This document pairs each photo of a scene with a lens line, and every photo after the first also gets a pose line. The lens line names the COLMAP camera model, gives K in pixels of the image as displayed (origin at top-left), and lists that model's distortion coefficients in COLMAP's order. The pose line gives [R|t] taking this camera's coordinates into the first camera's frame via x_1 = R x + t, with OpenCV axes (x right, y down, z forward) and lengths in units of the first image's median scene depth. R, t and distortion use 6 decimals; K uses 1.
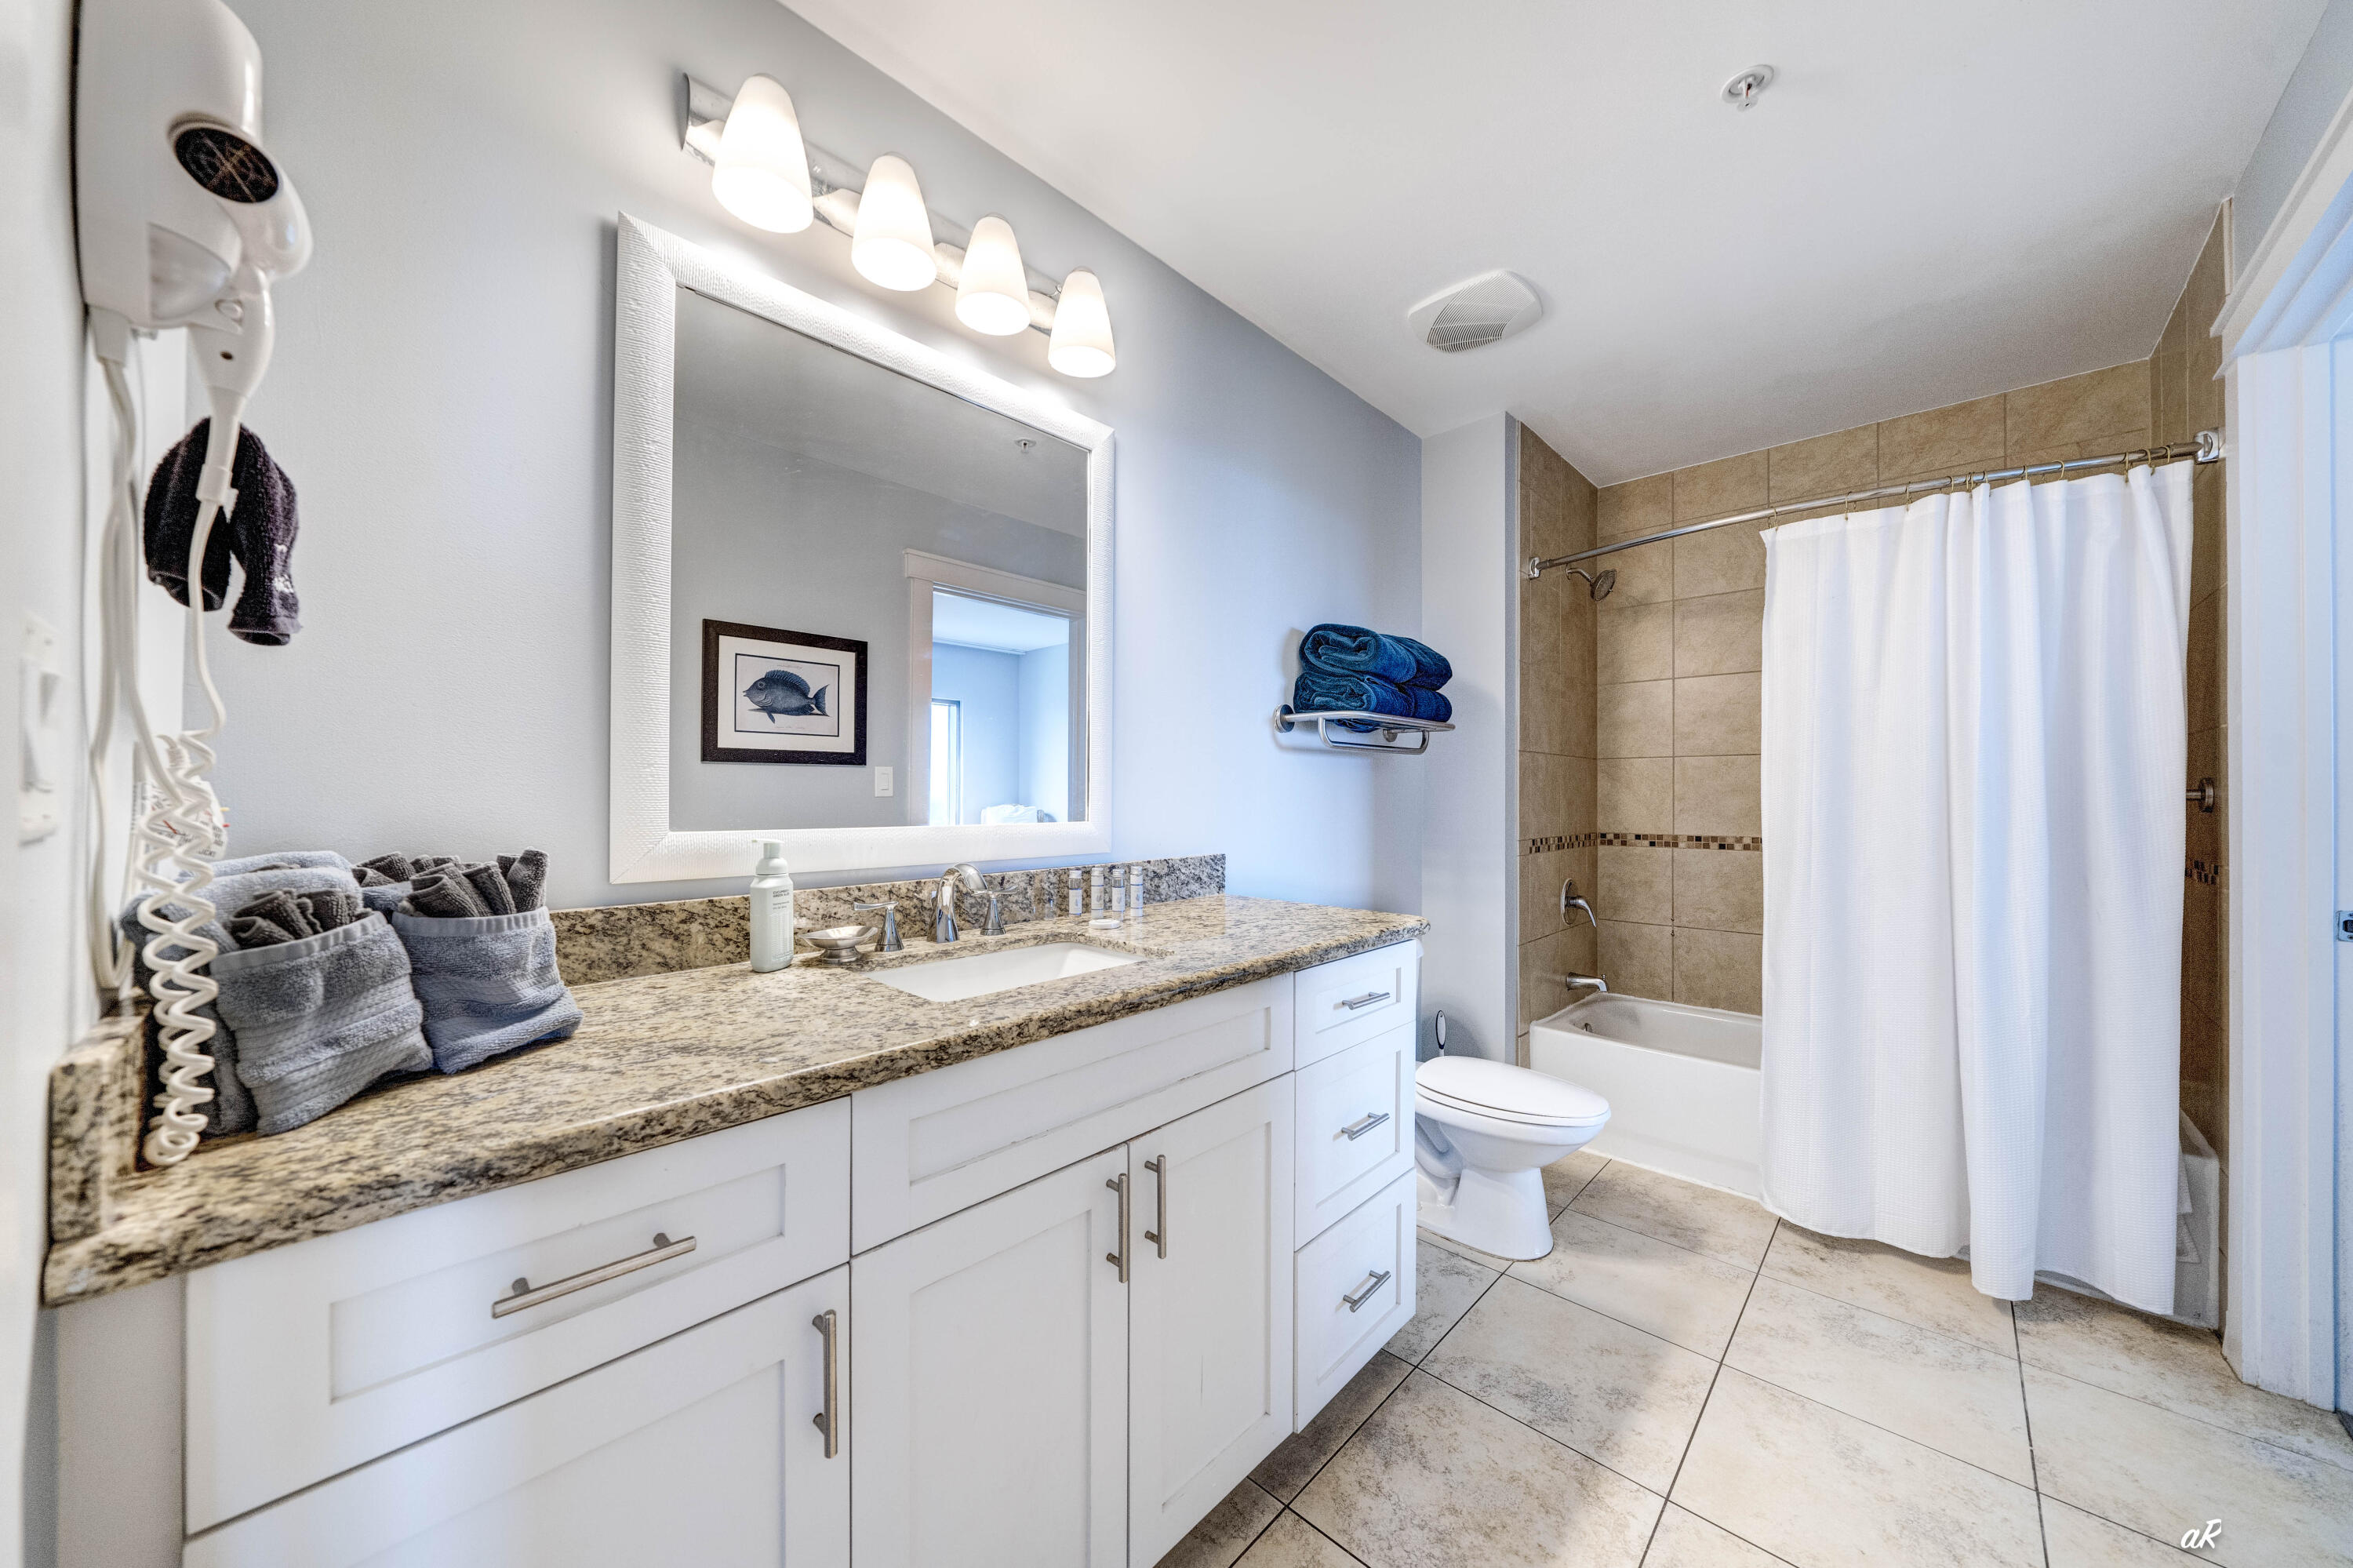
lens RADIAL K [[800.6, 0, 1173.5], [0, 800.6, 792.3], [0, 0, 1]] dist [-0.006063, -0.000021]
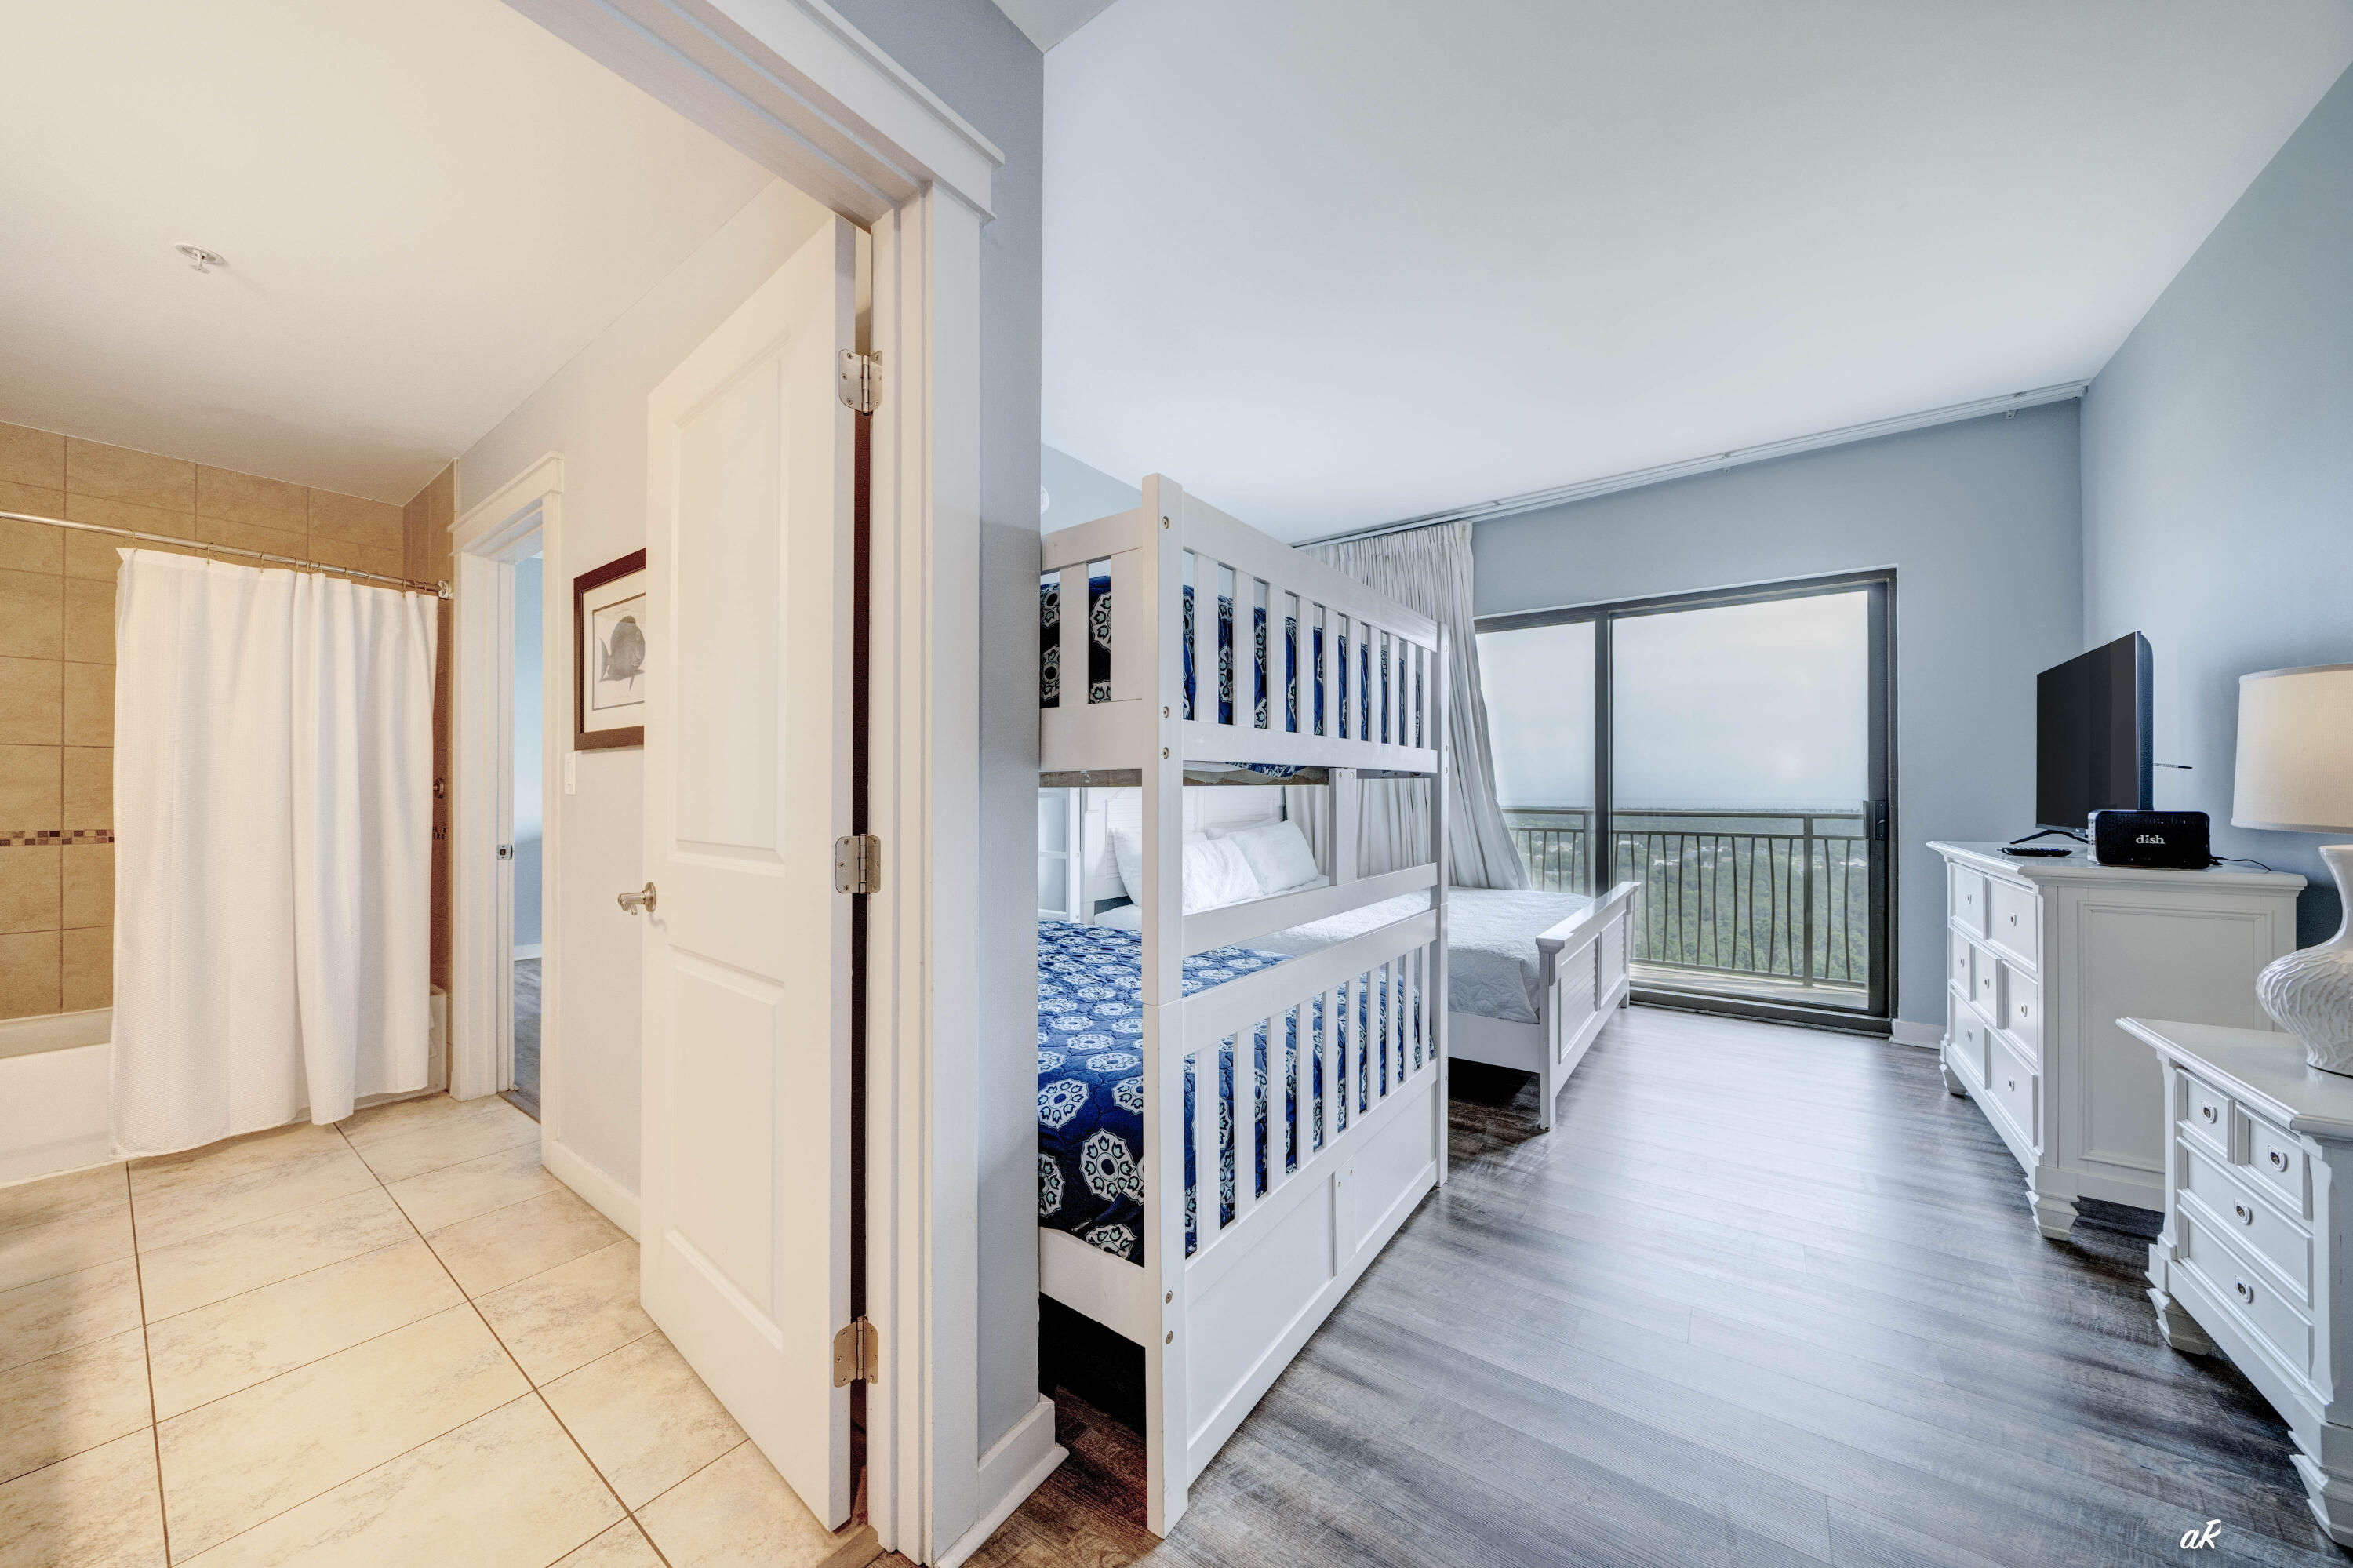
lens RADIAL K [[800.6, 0, 1173.5], [0, 800.6, 792.3], [0, 0, 1]] dist [-0.006063, -0.000021]
pose [[-0.140448, 0.003505, 0.990082, -0.665129], [-0.005590, 0.999975, -0.004334, 0.009795], [-0.990072, -0.006144, -0.140424, -0.355488]]
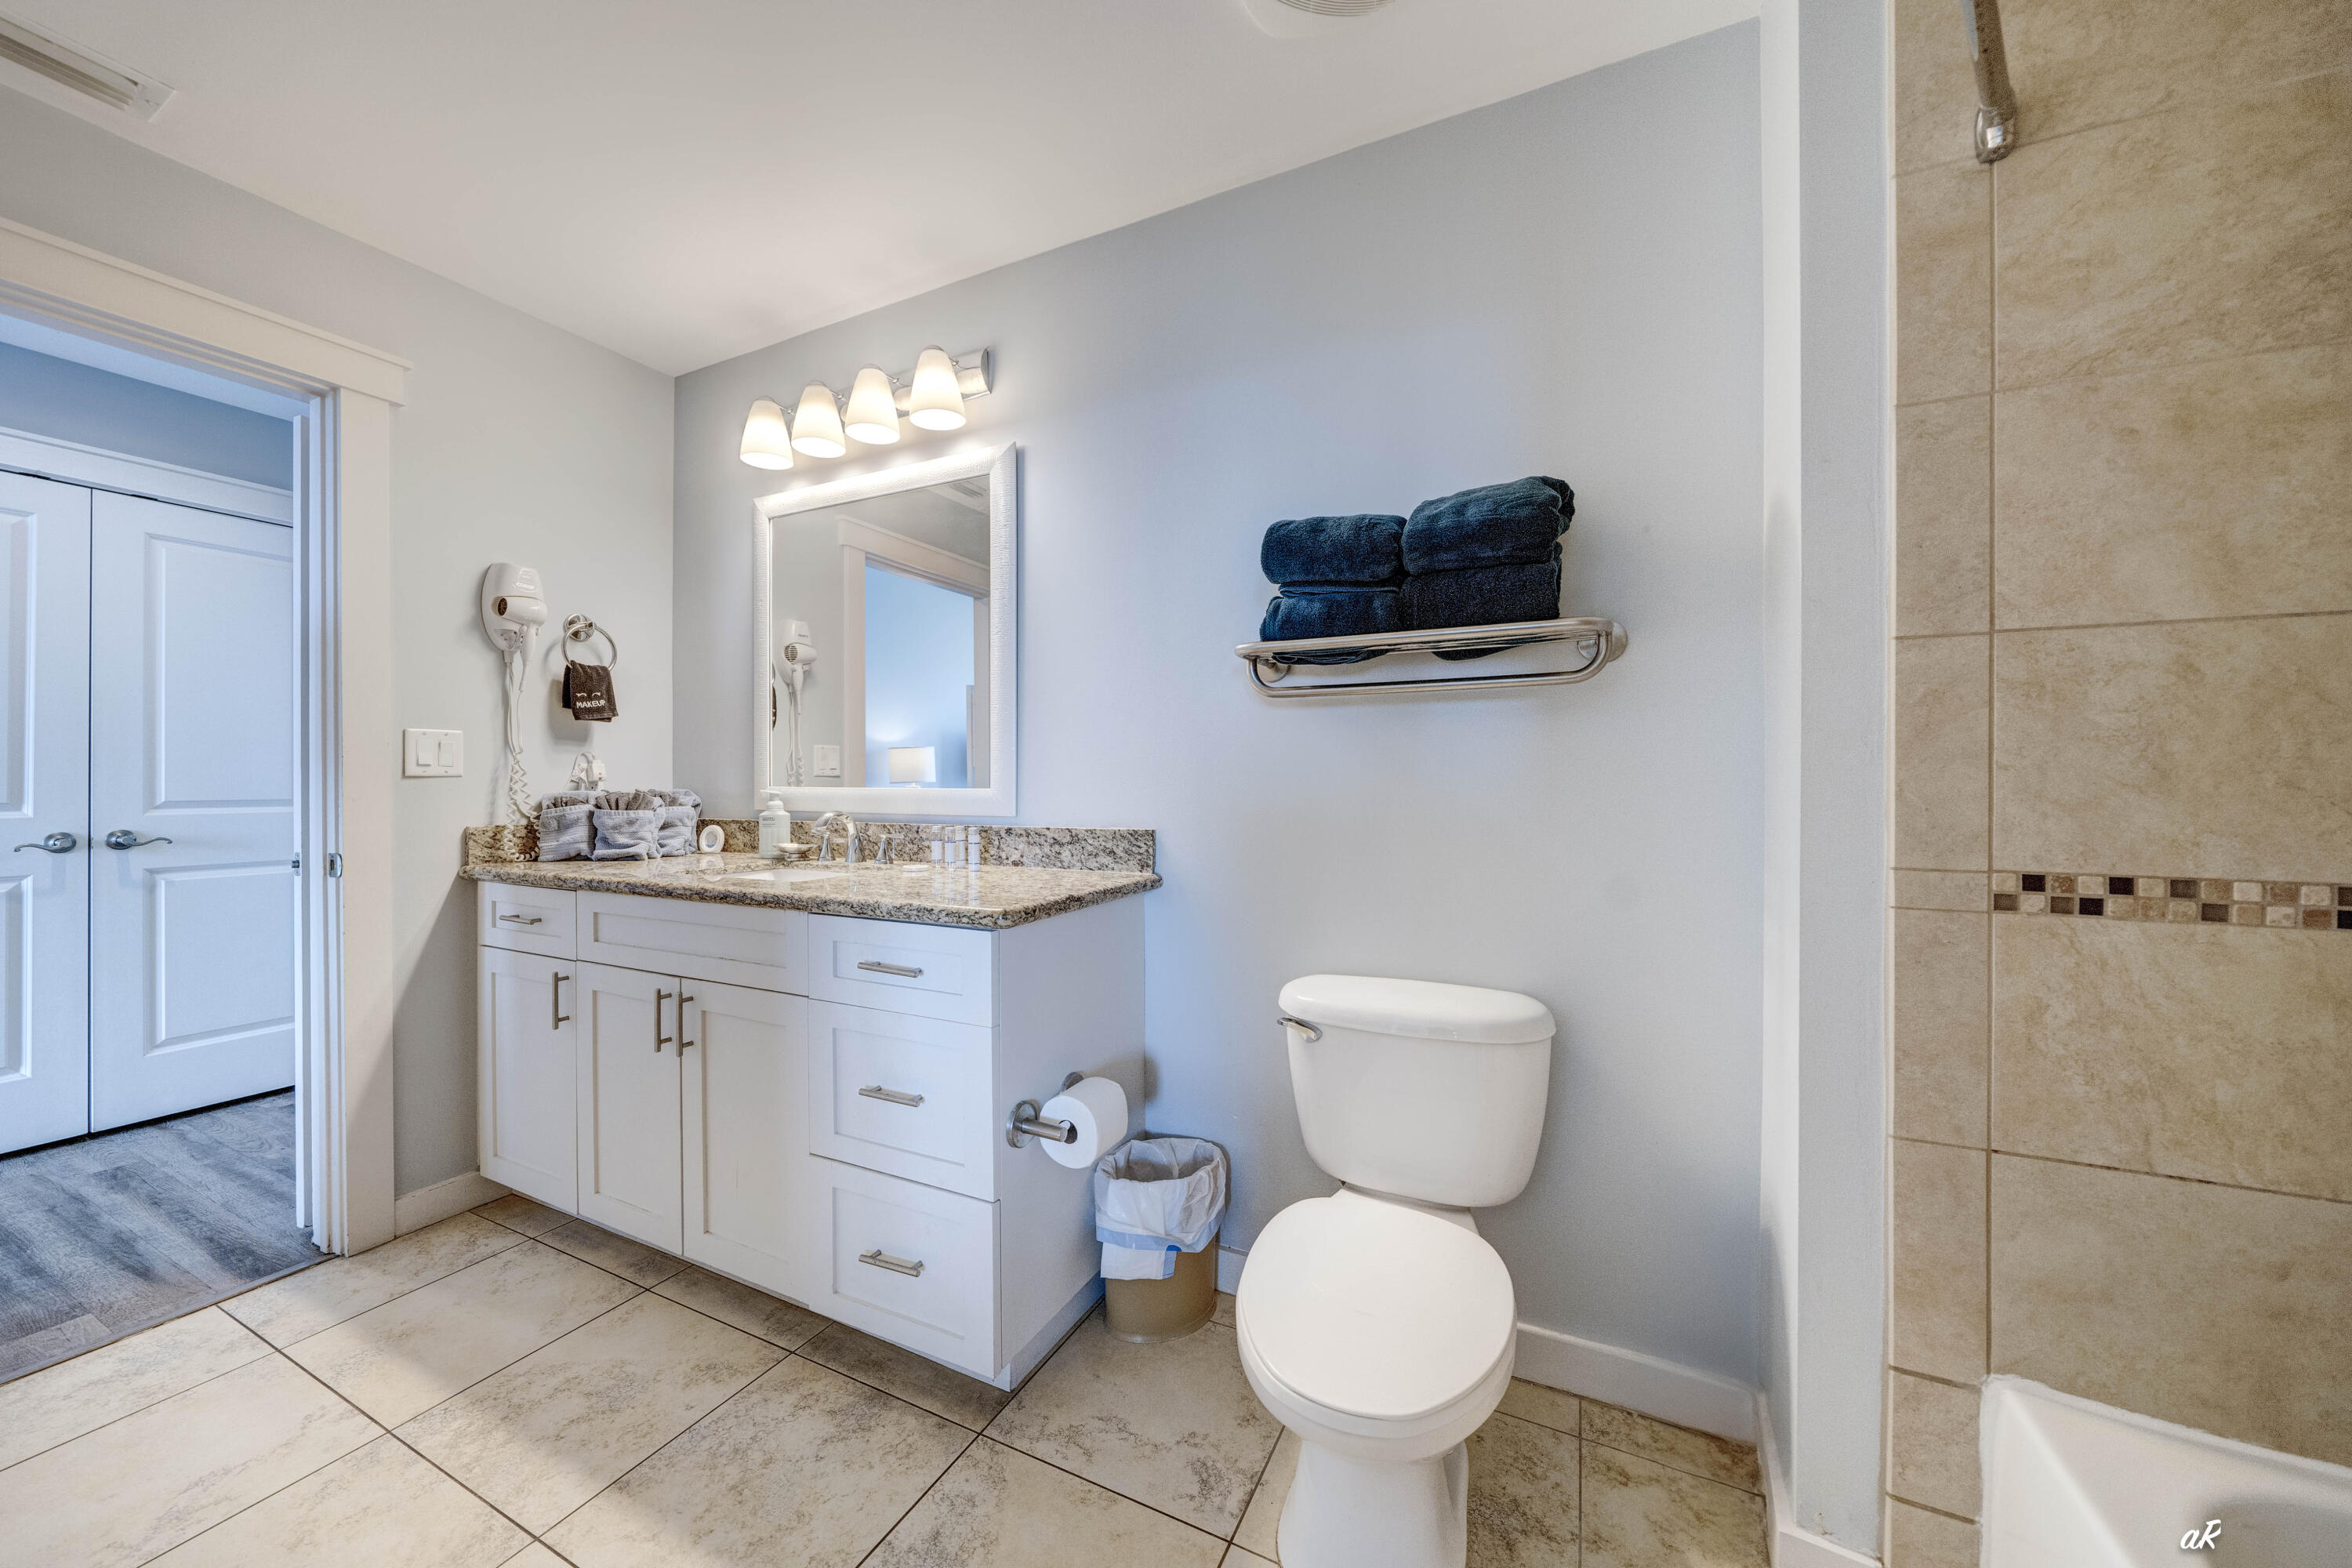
lens RADIAL K [[823.2, 0, 1176.0], [0, 823.2, 784.0], [0, 0, 1]] dist [-0.001146, -0.000112]
pose [[0.312926, 0.003733, -0.949770, 1.198574], [0.006230, 0.999963, 0.005982, 0.025346], [0.949757, -0.007789, 0.312891, 0.930719]]
